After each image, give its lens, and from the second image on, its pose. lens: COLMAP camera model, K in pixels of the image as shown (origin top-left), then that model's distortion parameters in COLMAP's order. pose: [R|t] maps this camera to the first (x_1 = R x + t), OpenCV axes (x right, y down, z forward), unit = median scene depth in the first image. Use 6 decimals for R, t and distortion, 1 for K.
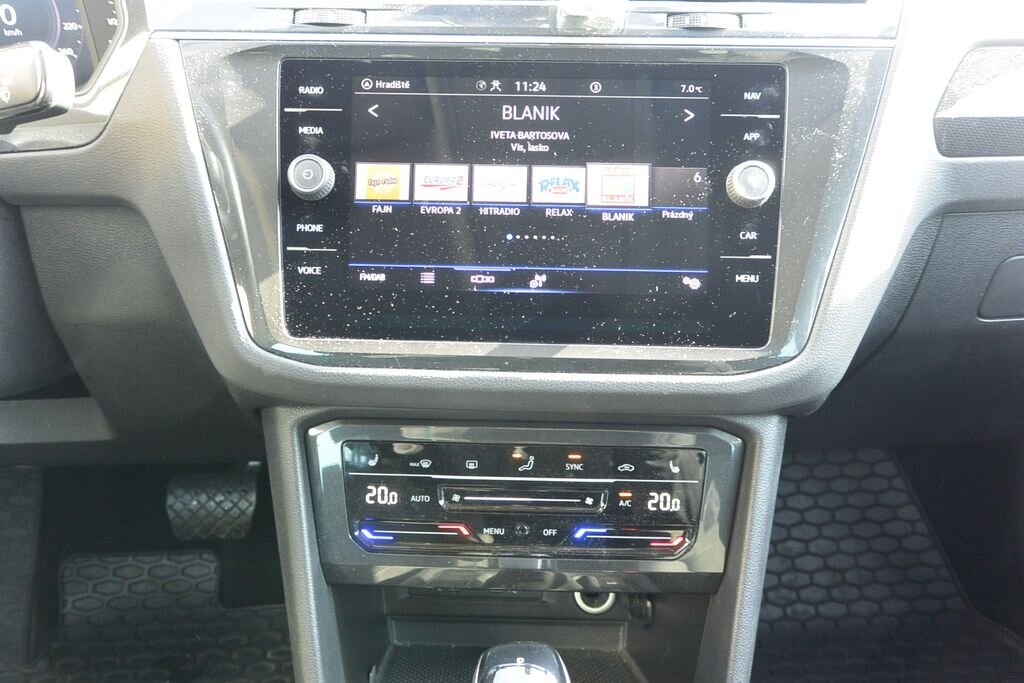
lens RADIAL K [[781.6, 0, 507.1], [0, 781.6, 339.6], [0, 0, 1]] dist [-0.005550, 0.015254]
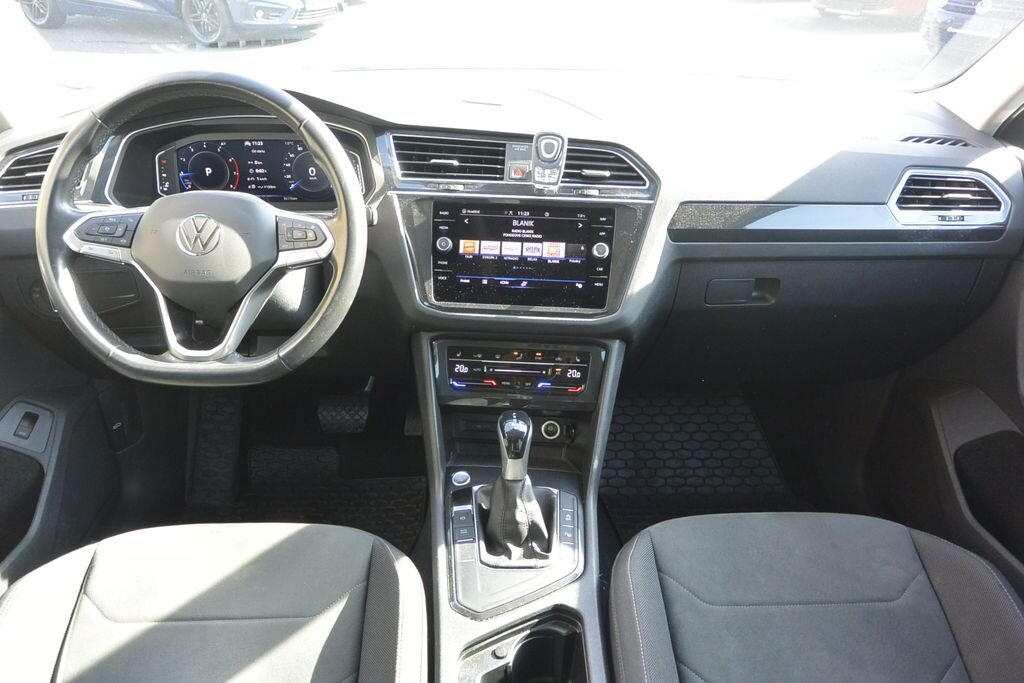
lens RADIAL K [[781.6, 0, 507.1], [0, 781.6, 339.6], [0, 0, 1]] dist [-0.005550, 0.015254]
pose [[0.999592, 0.024137, -0.015293, 0.025705], [-0.024503, 0.999406, -0.024250, 0.190798], [0.014699, 0.024615, 0.999589, -1.759059]]
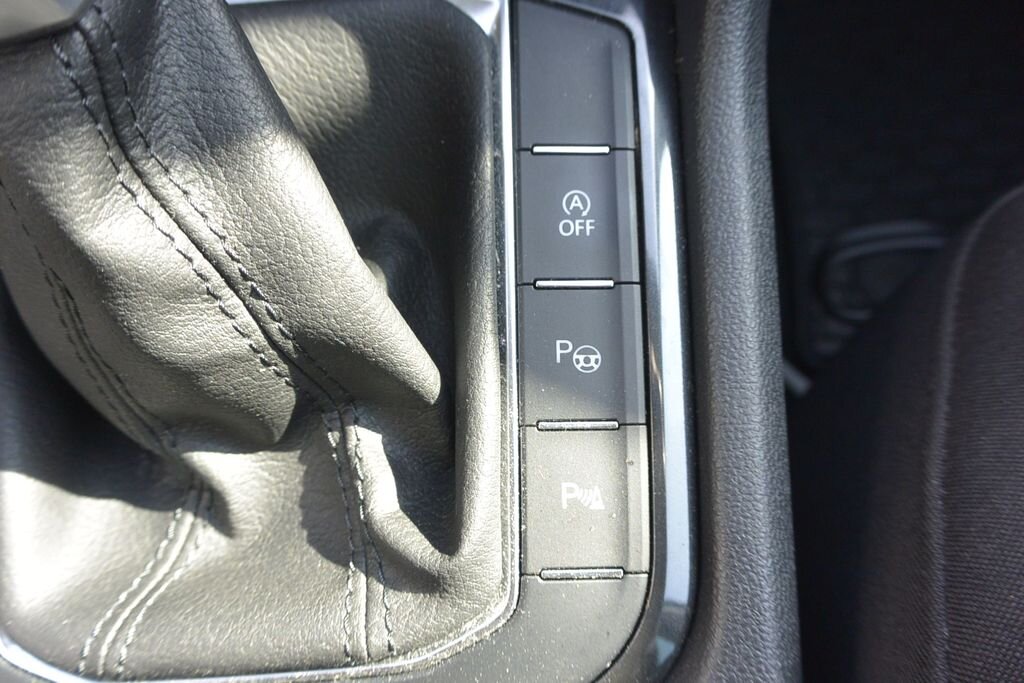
lens RADIAL K [[795.7, 0, 509.2], [0, 795.7, 341.8], [0, 0, 1]] dist [0.000993, 0.006370]
pose [[0.996019, -0.057178, -0.068394, 0.204682], [0.088497, 0.726603, 0.681334, 0.513132], [0.010738, -0.684674, 0.728770, 0.683475]]
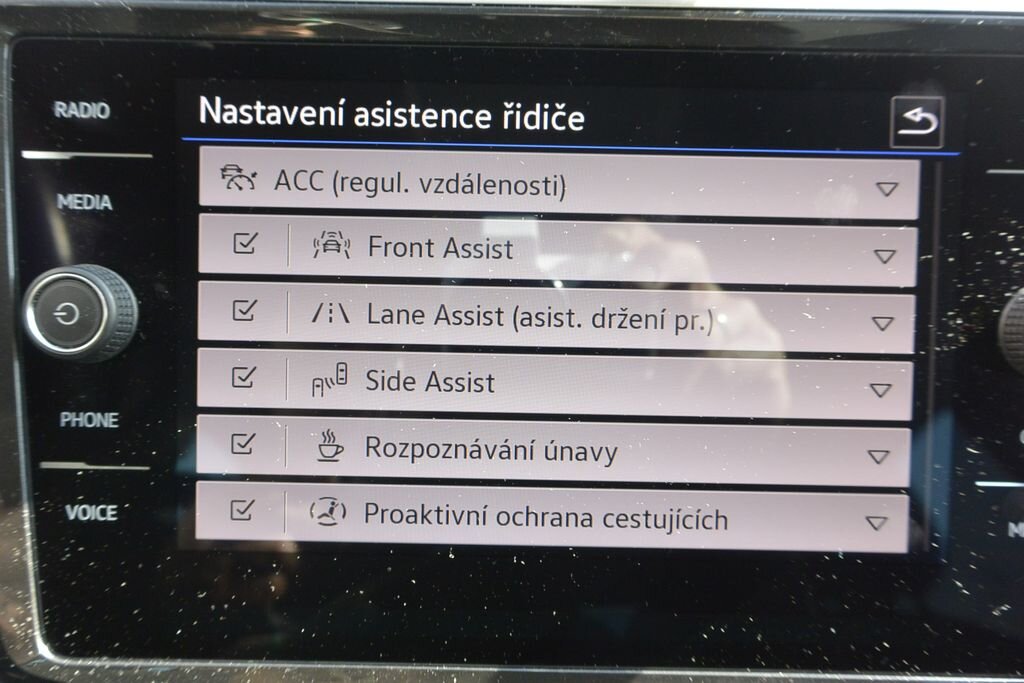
lens RADIAL K [[781.6, 0, 507.1], [0, 781.6, 339.6], [0, 0, 1]] dist [-0.005550, 0.015254]
pose [[0.999793, -0.003337, 0.020091, -0.016212], [0.001513, 0.995933, 0.090088, -0.228945], [-0.020310, -0.090039, 0.995731, 0.538136]]
